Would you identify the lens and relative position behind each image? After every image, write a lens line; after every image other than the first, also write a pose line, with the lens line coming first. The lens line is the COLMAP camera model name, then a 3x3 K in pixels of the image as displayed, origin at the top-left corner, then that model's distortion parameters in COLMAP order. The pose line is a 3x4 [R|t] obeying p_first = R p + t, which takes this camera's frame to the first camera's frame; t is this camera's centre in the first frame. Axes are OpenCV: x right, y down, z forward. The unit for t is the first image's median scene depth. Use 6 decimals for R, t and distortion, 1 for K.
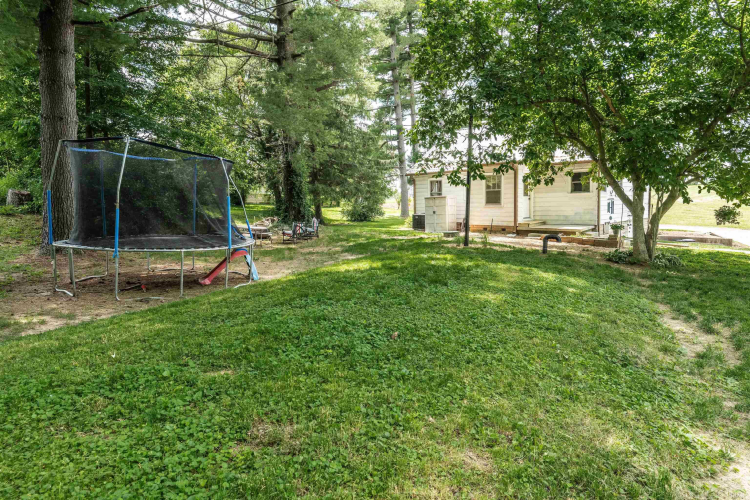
lens RADIAL K [[473.2, 0, 375.0], [0, 473.2, 250.0], [0, 0, 1]] dist [0.006658, 0.001155]
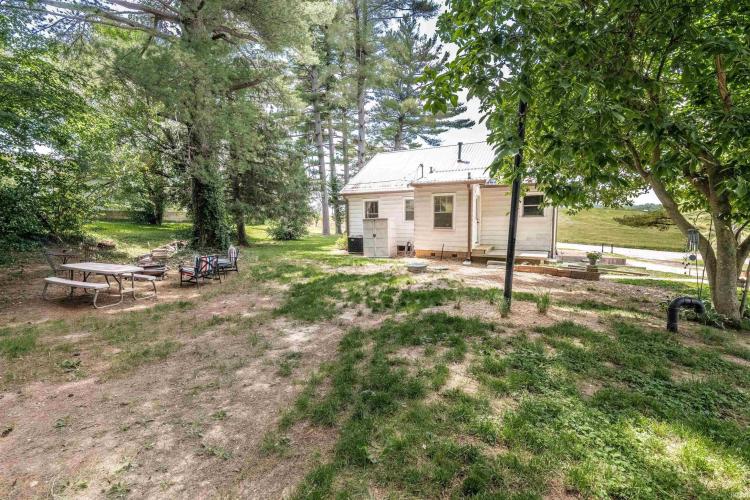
lens RADIAL K [[332.1, 0, 380.5], [0, 332.1, 250.1], [0, 0, 1]] dist [-0.000443, -0.000149]
pose [[0.965313, -0.014300, 0.260702, -0.030921], [0.016476, 0.999845, -0.006161, -0.045929], [-0.260574, 0.010242, 0.965400, 0.363709]]
